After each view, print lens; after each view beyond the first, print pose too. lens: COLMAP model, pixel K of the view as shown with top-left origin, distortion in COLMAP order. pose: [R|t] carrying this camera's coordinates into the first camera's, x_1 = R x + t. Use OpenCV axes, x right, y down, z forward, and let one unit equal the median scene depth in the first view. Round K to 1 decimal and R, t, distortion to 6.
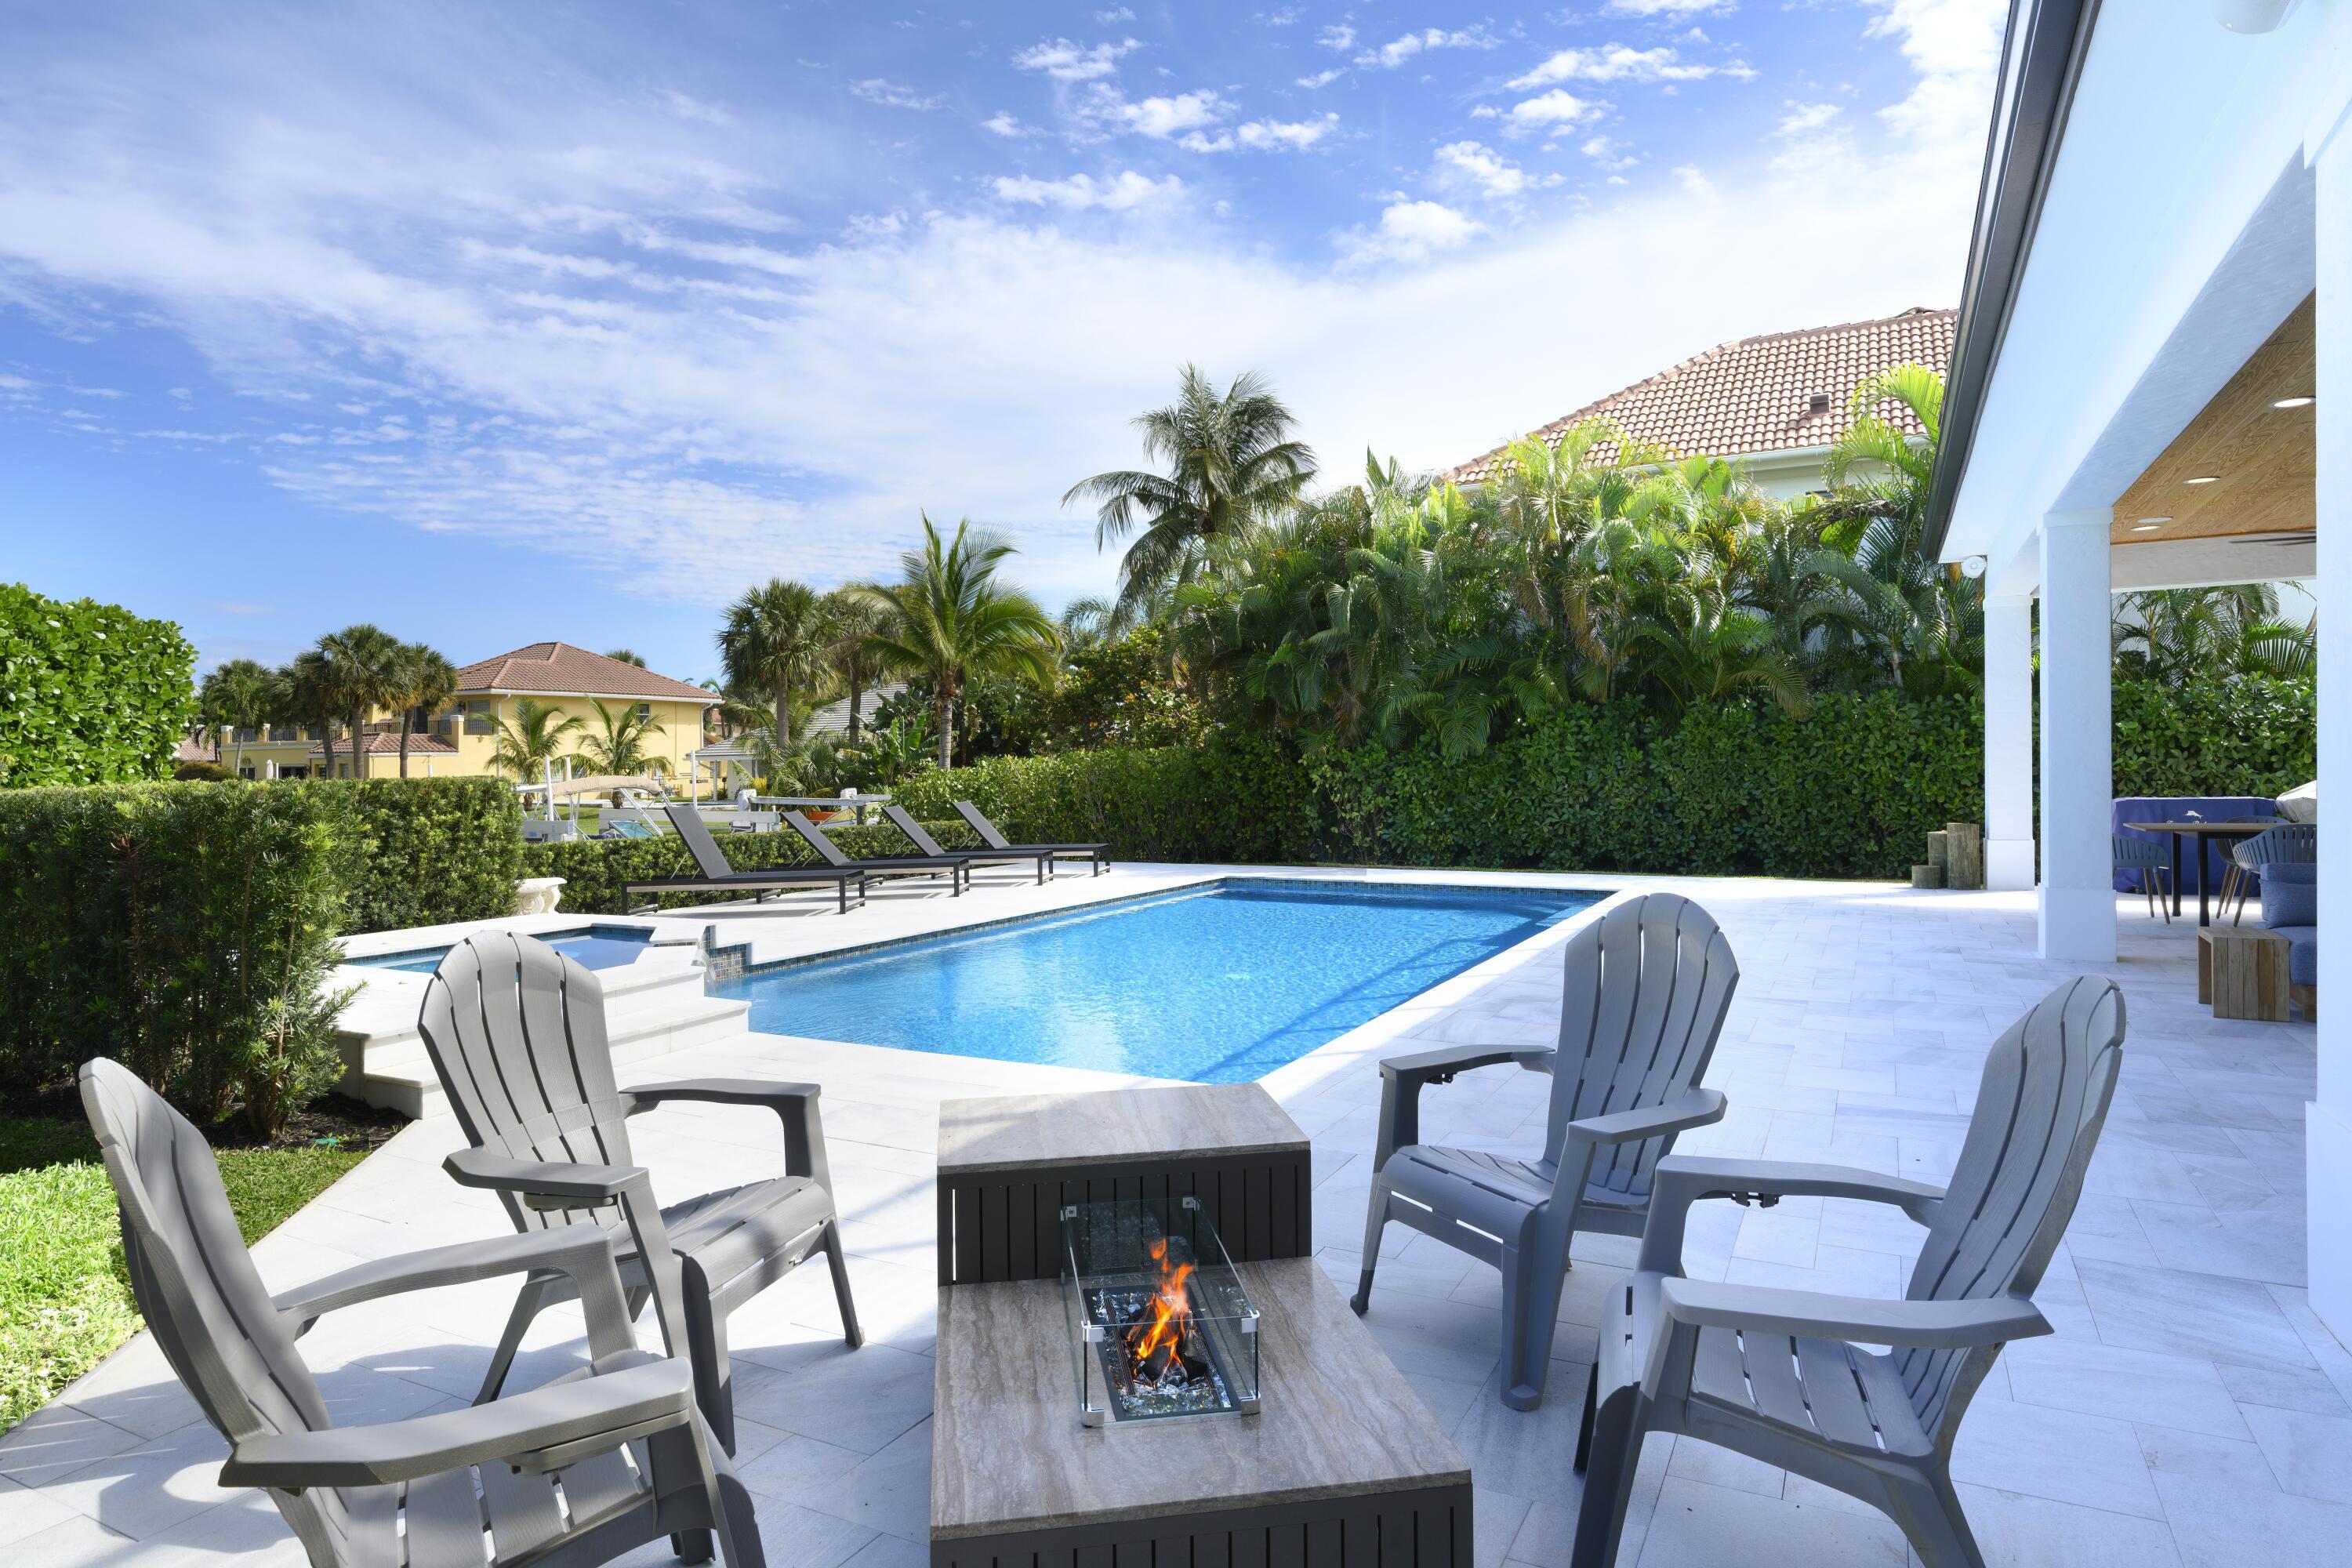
lens RADIAL K [[1345.5, 0, 1177.6], [0, 1345.5, 748.5], [0, 0, 1]] dist [-0.001386, 0.000568]
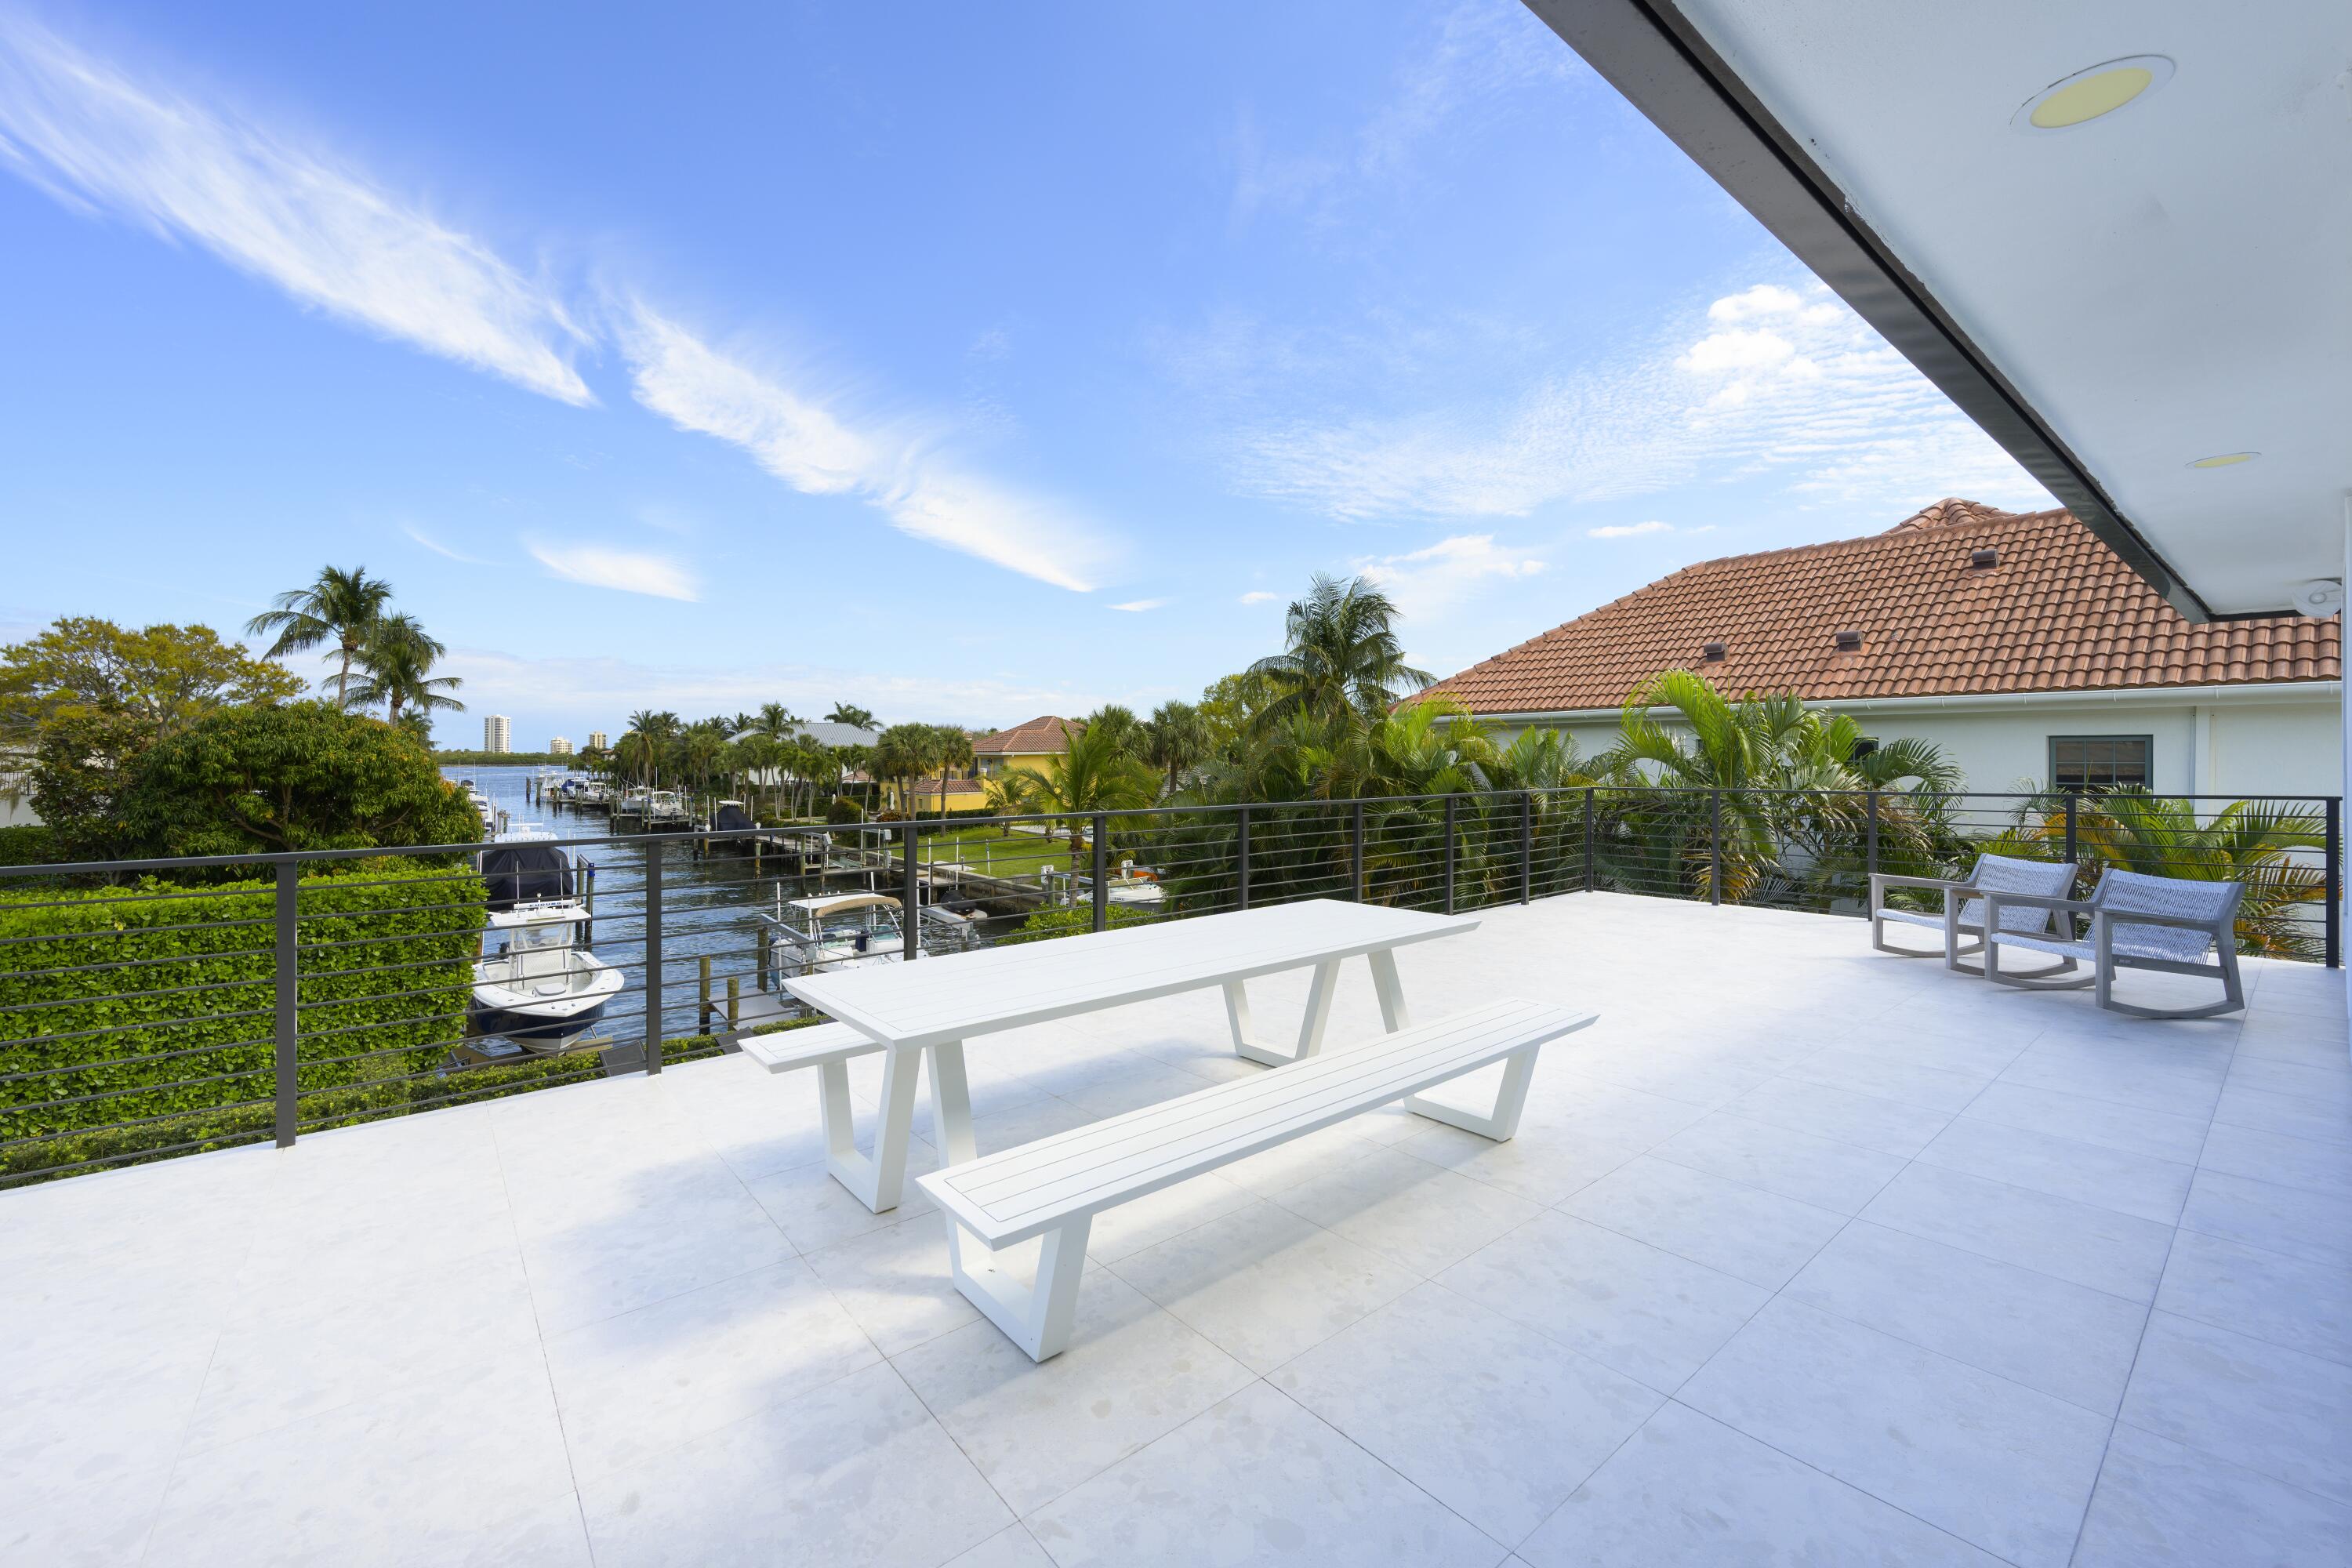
lens RADIAL K [[942.5, 0, 1173.4], [0, 942.5, 728.5], [0, 0, 1]] dist [0.000221, 0.000461]
pose [[0.917459, 0.001152, -0.397828, 0.183314], [-0.006316, 0.999912, -0.011668, -0.090147], [0.397780, 0.013218, 0.917386, 0.080718]]
